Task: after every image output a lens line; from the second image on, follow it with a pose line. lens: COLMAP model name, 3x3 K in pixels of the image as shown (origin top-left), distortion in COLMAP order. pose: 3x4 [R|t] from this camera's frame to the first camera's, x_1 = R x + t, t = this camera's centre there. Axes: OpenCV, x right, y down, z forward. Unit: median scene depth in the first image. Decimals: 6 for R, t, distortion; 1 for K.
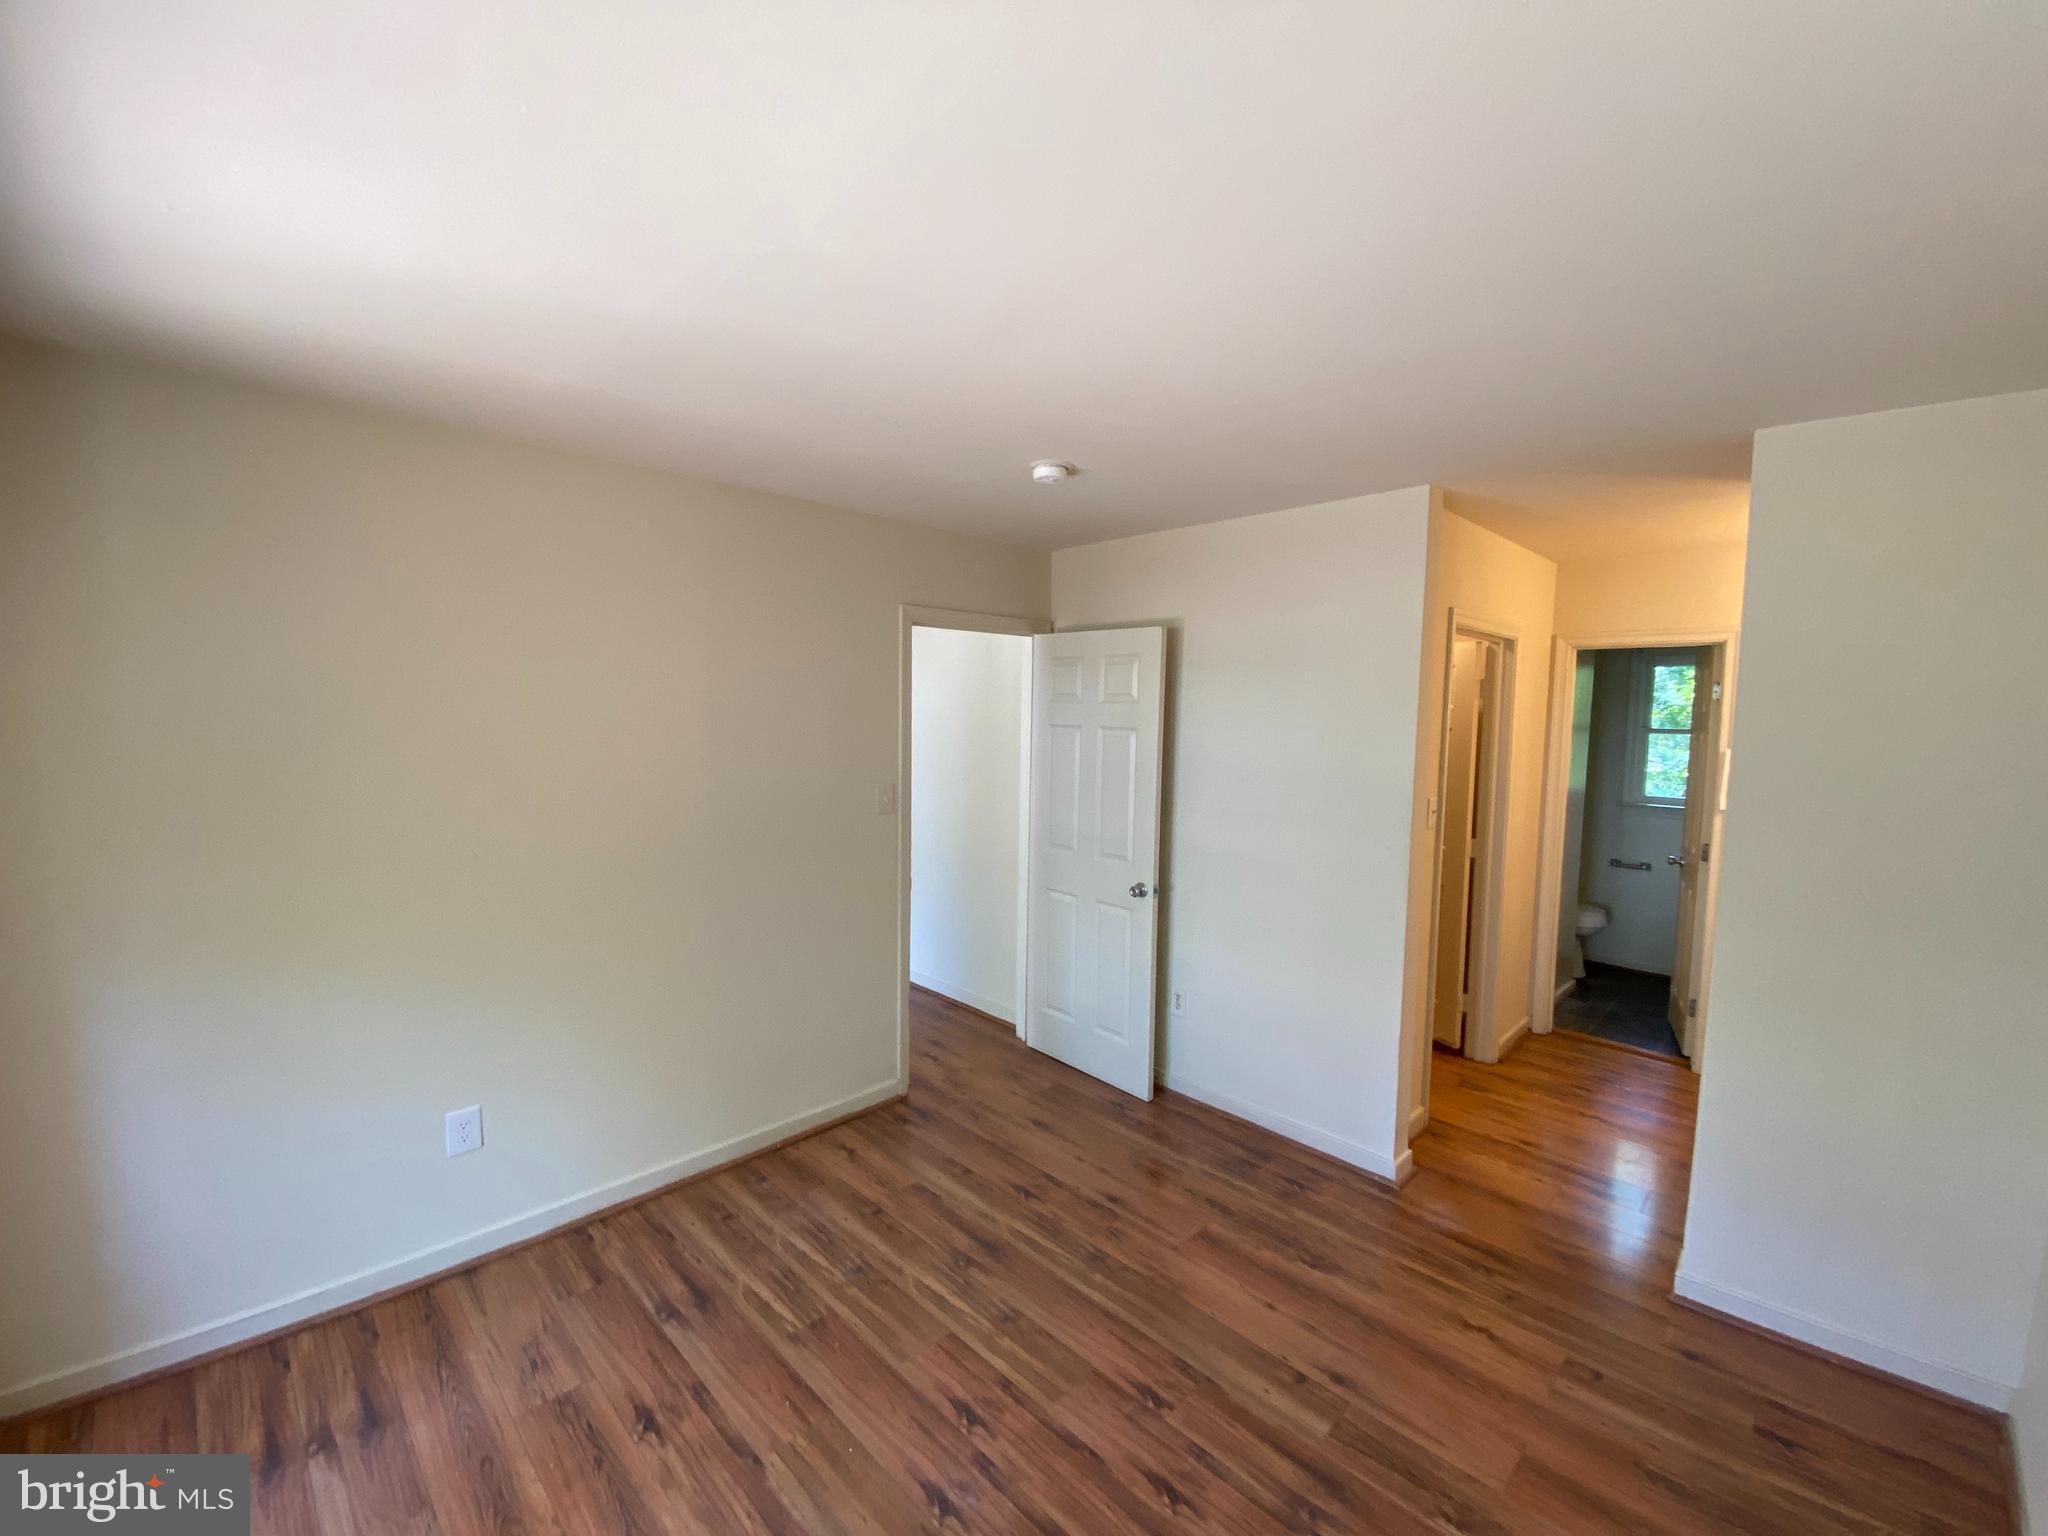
lens RADIAL K [[842.0, 0, 1024.9], [0, 842.0, 758.8], [0, 0, 1]] dist [0.003034, -0.001063]
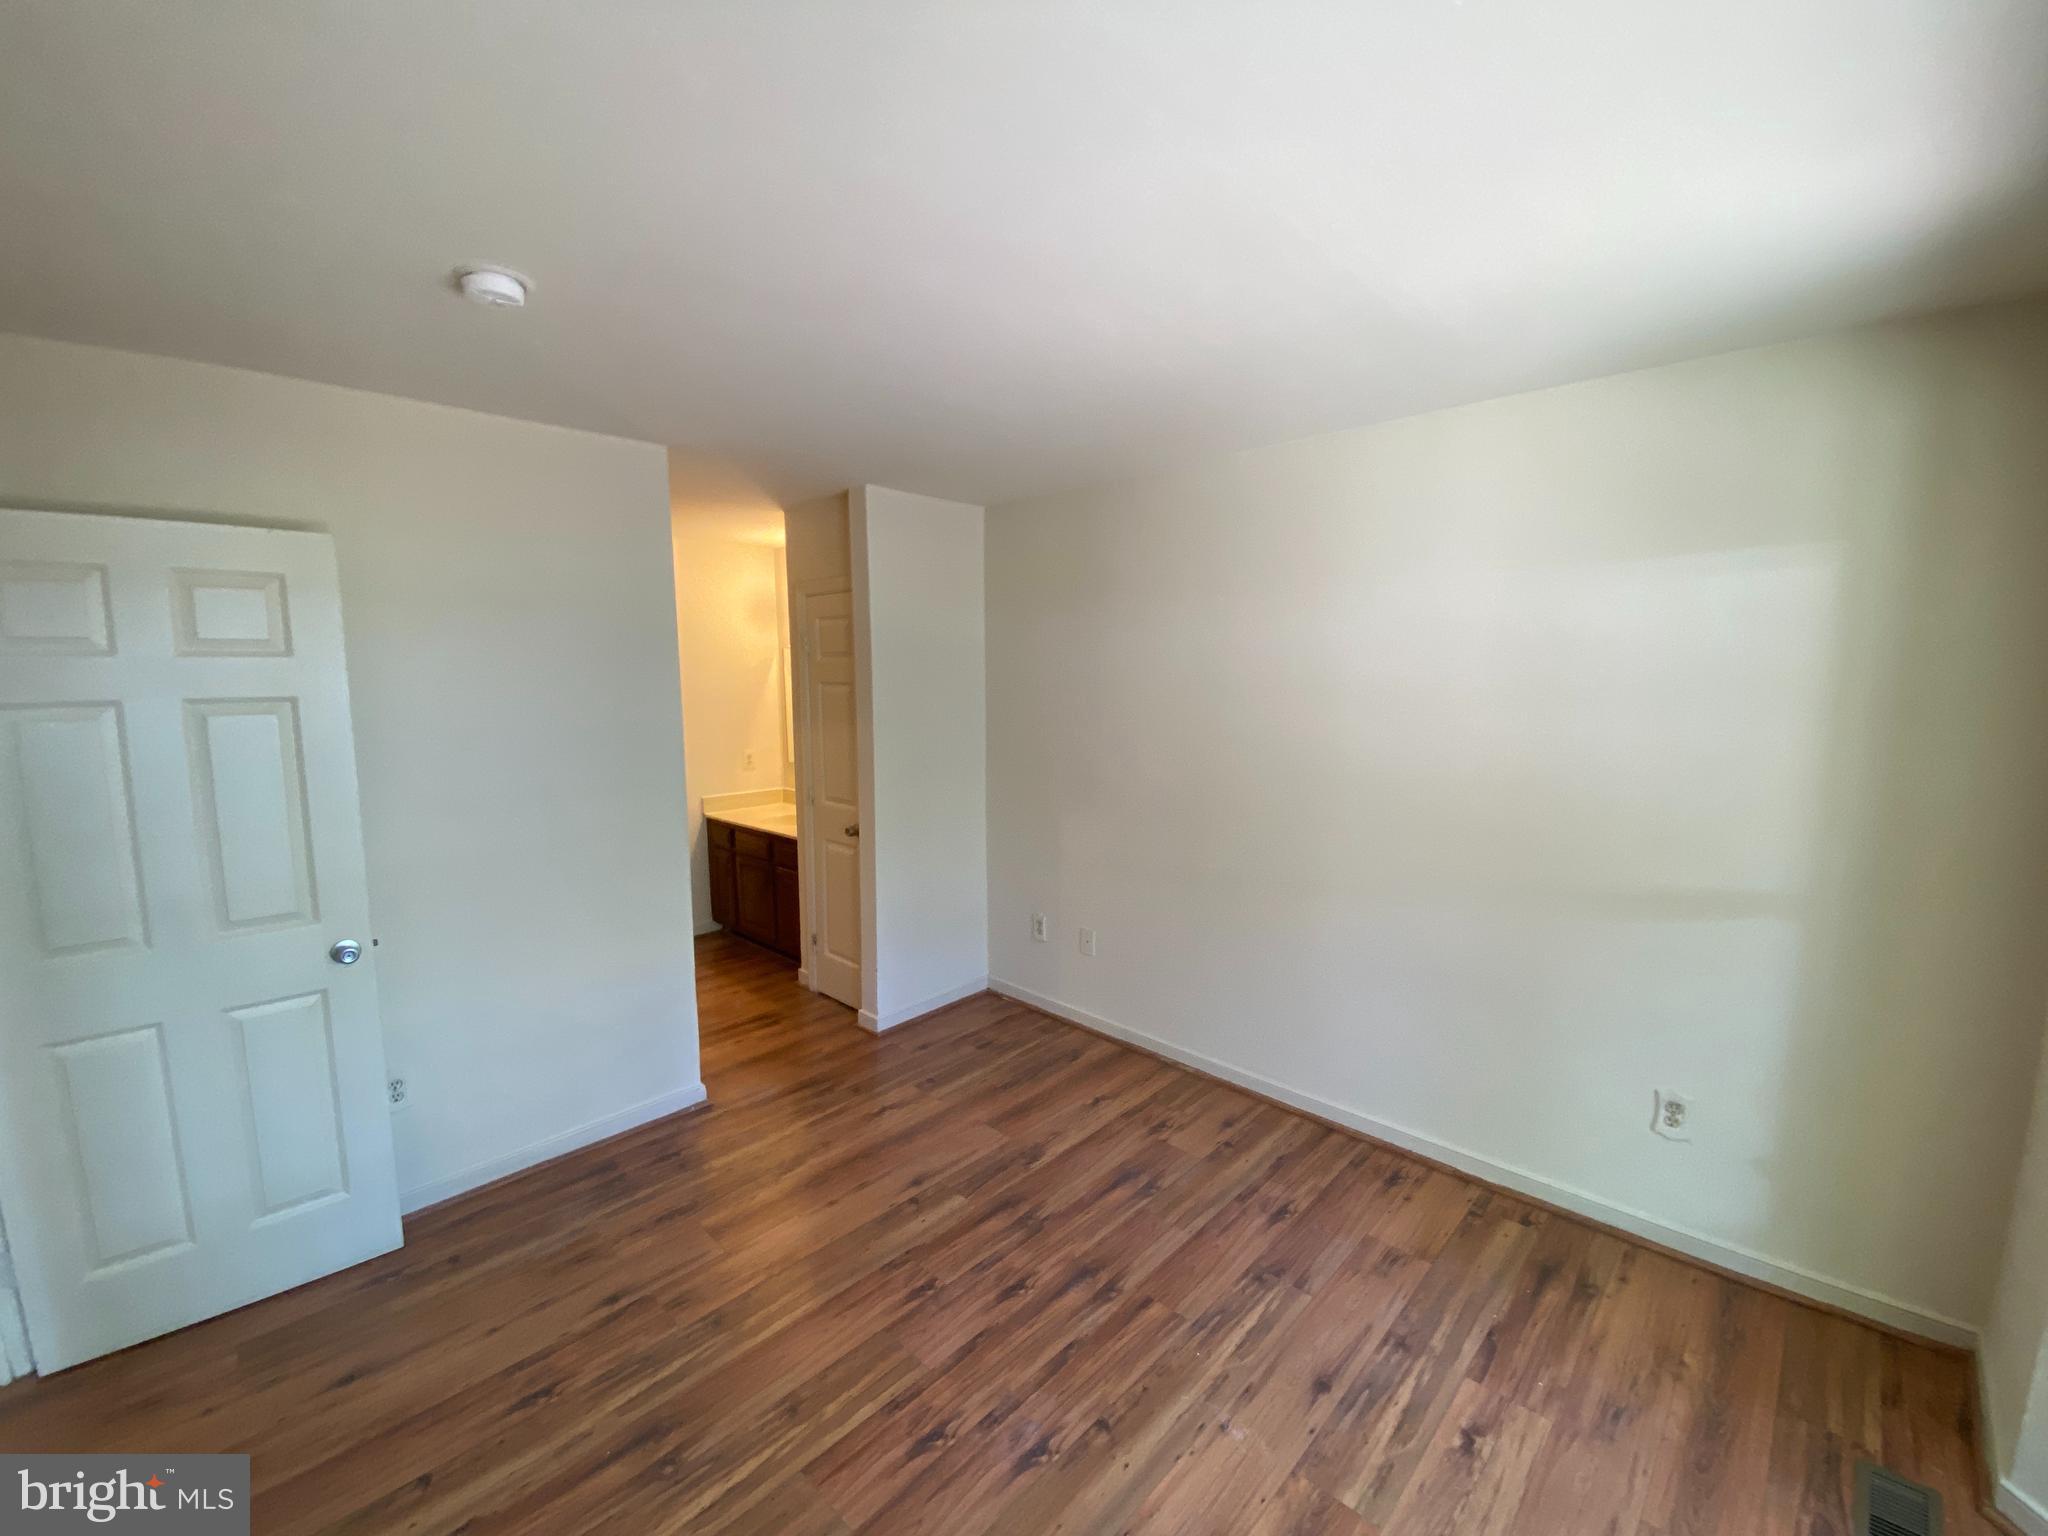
lens RADIAL K [[842.0, 0, 1022.4], [0, 842.0, 774.9], [0, 0, 1]] dist [0.003034, -0.001063]
pose [[-0.011986, -0.146292, 0.989169, -0.811033], [0.075095, 0.986315, 0.146780, -0.054452], [-0.997104, 0.076041, -0.000836, 0.793710]]
